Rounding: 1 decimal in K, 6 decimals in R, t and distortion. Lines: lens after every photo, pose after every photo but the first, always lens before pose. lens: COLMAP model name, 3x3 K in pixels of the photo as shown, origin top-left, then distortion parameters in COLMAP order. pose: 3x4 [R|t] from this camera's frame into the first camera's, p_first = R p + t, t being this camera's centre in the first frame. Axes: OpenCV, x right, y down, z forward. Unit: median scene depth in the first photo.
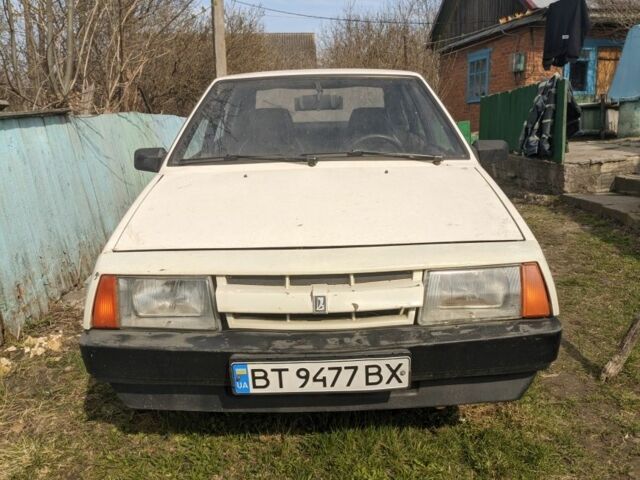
lens RADIAL K [[610.8, 0, 309.0], [0, 610.8, 239.0], [0, 0, 1]] dist [0.087646, -0.013611]
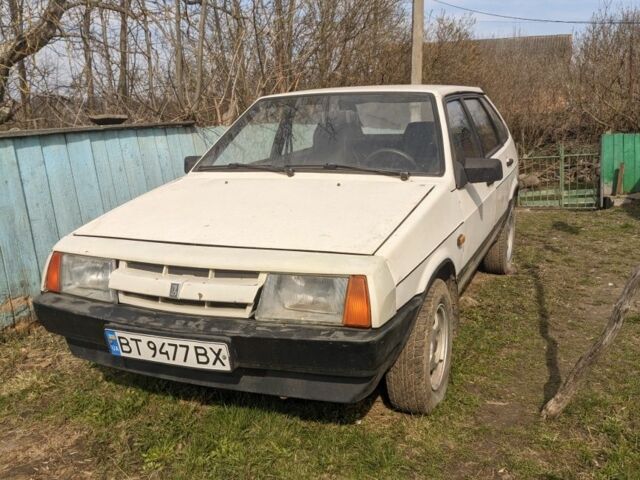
lens RADIAL K [[610.8, 0, 309.0], [0, 610.8, 239.0], [0, 0, 1]] dist [0.087646, -0.013611]
pose [[0.919884, 0.082561, -0.383401, 0.703852], [-0.086581, 0.996222, 0.006795, -0.024920], [0.382514, 0.026945, 0.923557, -0.010996]]
